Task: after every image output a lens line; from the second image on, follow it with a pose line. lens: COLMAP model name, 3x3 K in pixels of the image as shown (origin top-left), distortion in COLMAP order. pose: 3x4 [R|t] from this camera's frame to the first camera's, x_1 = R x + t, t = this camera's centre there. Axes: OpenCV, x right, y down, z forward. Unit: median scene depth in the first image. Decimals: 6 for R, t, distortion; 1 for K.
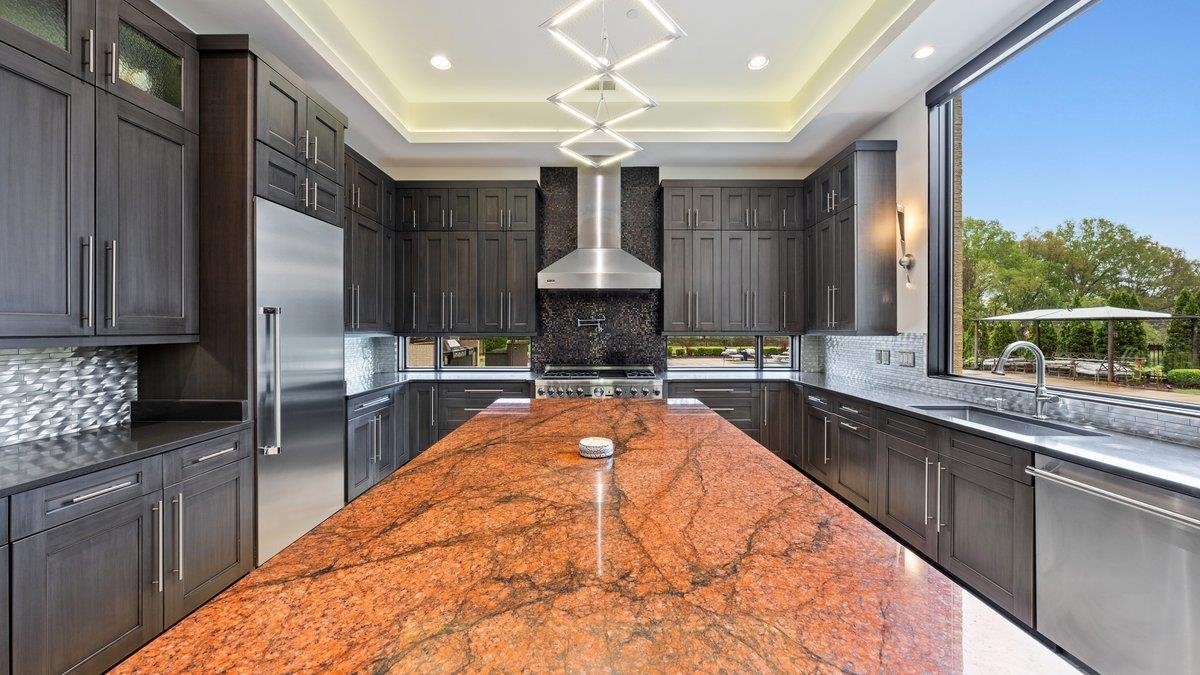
lens RADIAL K [[484.3, 0, 623.5], [0, 484.3, 321.0], [0, 0, 1]] dist [-0.001182, -0.000079]
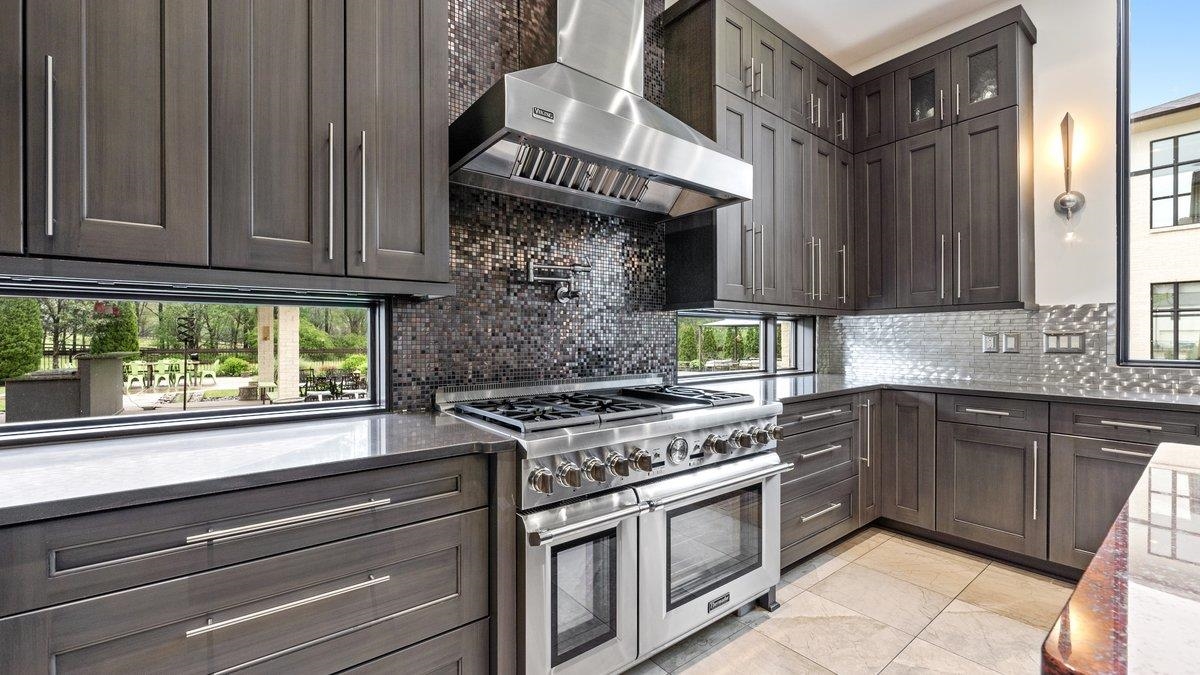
lens RADIAL K [[484.0, 0, 598.2], [0, 484.0, 340.4], [0, 0, 1]] dist [-0.000463, -0.000031]
pose [[0.786205, -0.003830, 0.617954, -0.316444], [-0.001326, 0.999968, 0.007884, 0.060375], [-0.617965, -0.007017, 0.786175, 0.742318]]
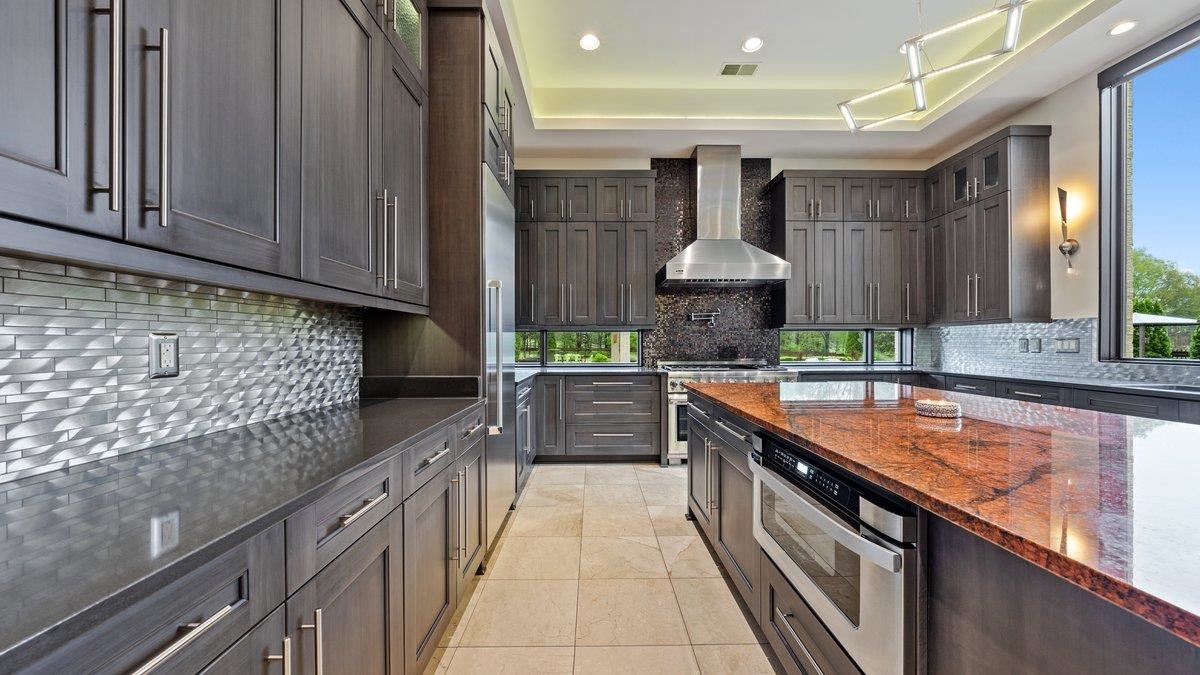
lens RADIAL K [[484.0, 0, 598.2], [0, 484.0, 340.4], [0, 0, 1]] dist [-0.000463, -0.000031]
pose [[0.999812, -0.002184, 0.019255, -0.336011], [0.002145, 0.999996, 0.002064, 0.055032], [-0.019259, -0.002022, 0.999812, 0.024987]]
